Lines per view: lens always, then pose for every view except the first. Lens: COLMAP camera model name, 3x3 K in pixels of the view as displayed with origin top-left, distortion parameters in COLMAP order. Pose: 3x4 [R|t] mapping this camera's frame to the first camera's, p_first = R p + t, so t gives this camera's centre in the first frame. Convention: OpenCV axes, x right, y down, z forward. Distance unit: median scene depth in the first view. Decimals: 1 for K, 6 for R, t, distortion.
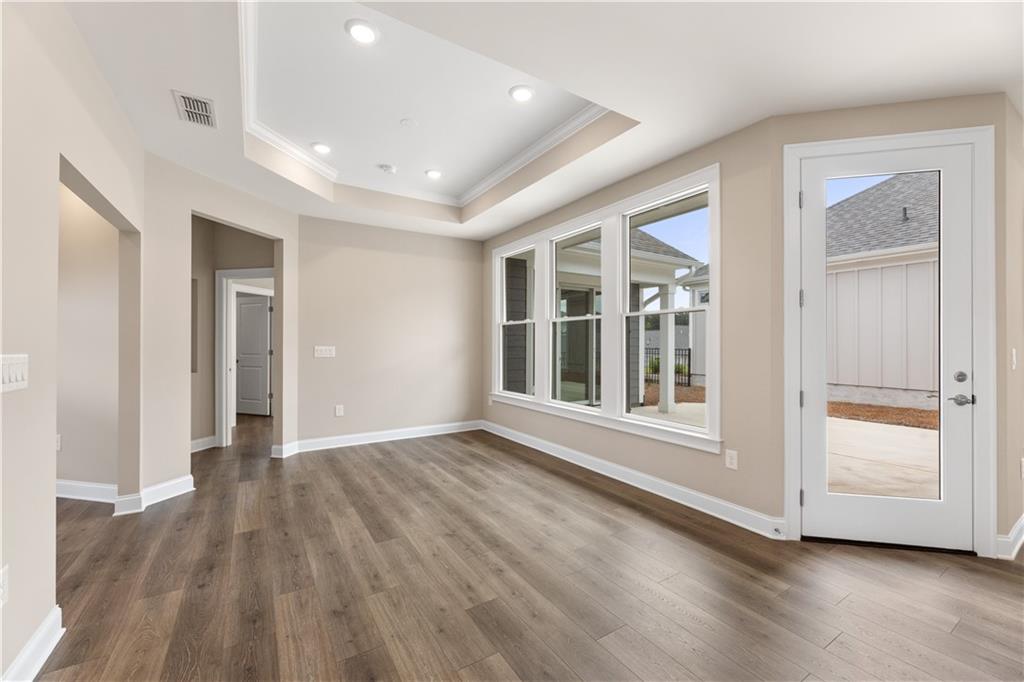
lens RADIAL K [[416.8, 0, 515.7], [0, 416.8, 342.5], [0, 0, 1]] dist [-0.004572, -0.000713]
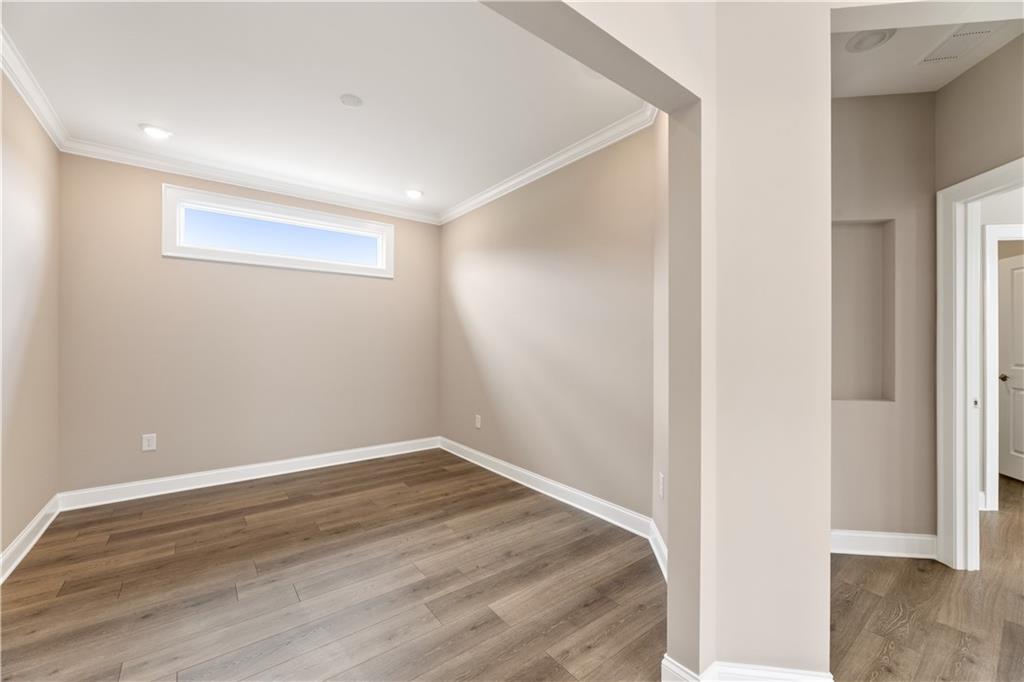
lens RADIAL K [[416.8, 0, 513.4], [0, 416.8, 341.7], [0, 0, 1]] dist [-0.004572, -0.000713]
pose [[0.097862, -0.006846, -0.995176, -0.286114], [0.002655, 0.999975, -0.006618, 0.003060], [0.995196, -0.001994, 0.097877, 0.454153]]
